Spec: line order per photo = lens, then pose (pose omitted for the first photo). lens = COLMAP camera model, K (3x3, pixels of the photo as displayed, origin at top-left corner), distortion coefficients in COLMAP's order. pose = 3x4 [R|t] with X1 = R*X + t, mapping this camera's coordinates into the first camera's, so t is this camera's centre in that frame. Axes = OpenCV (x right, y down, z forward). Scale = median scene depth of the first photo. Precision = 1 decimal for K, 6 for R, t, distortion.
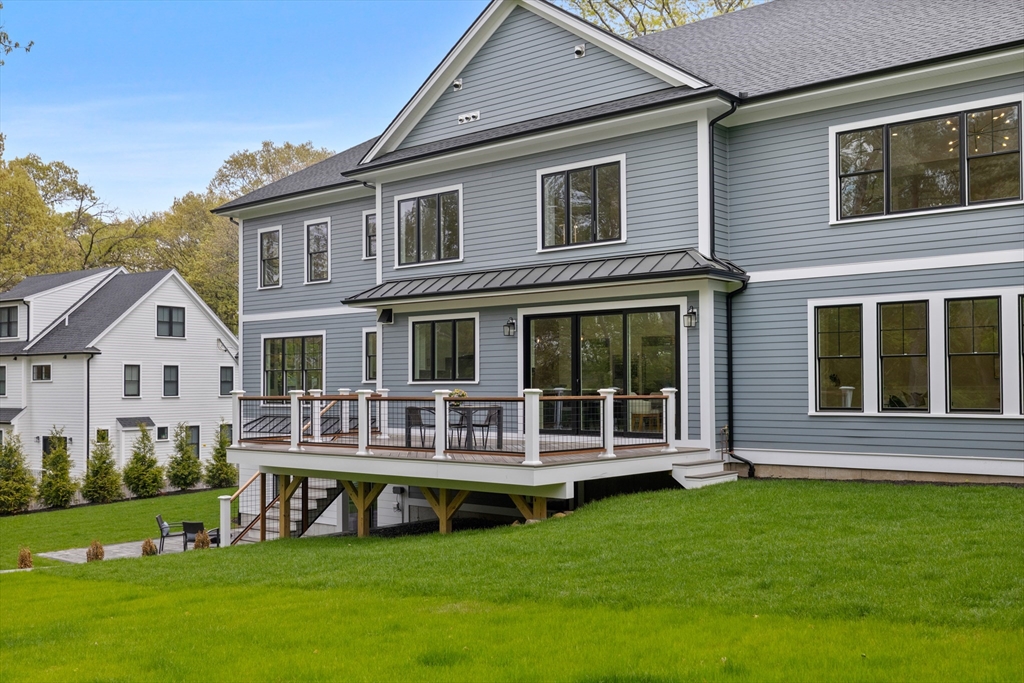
lens RADIAL K [[1001.3, 0, 514.1], [0, 1001.3, 383.5], [0, 0, 1]] dist [-0.011461, -0.008797]
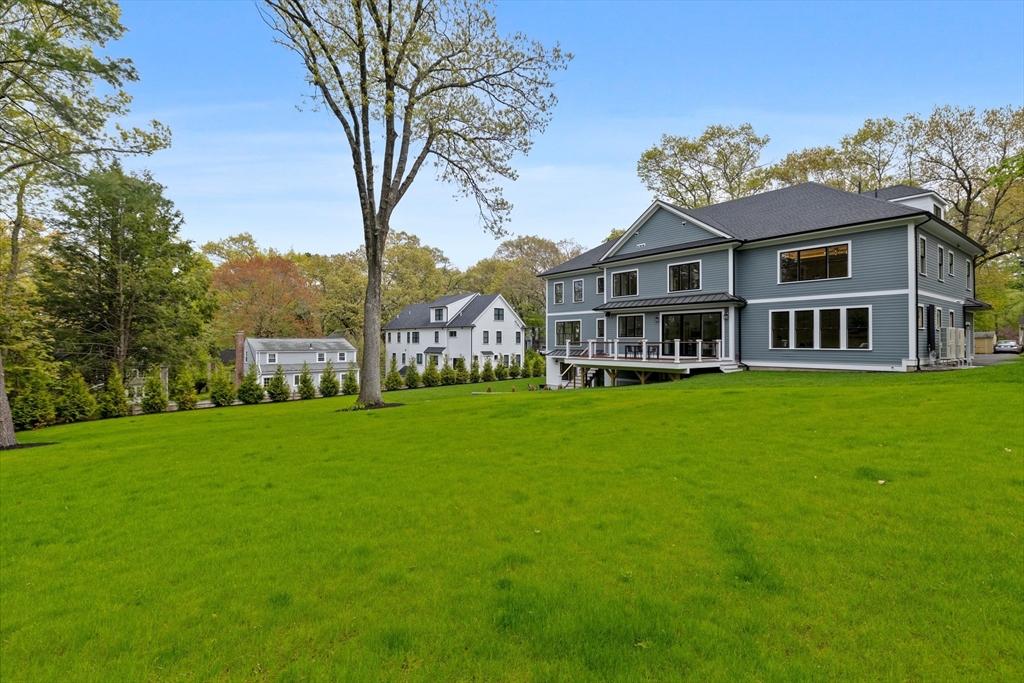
lens RADIAL K [[477.0, 0, 512.0], [0, 477.0, 341.5], [0, 0, 1]] dist [0.001968, 0.000145]
pose [[0.978911, 0.005248, -0.204218, -0.126743], [-0.004249, 0.999977, 0.005333, 0.003939], [0.204241, -0.004353, 0.978911, -0.419508]]
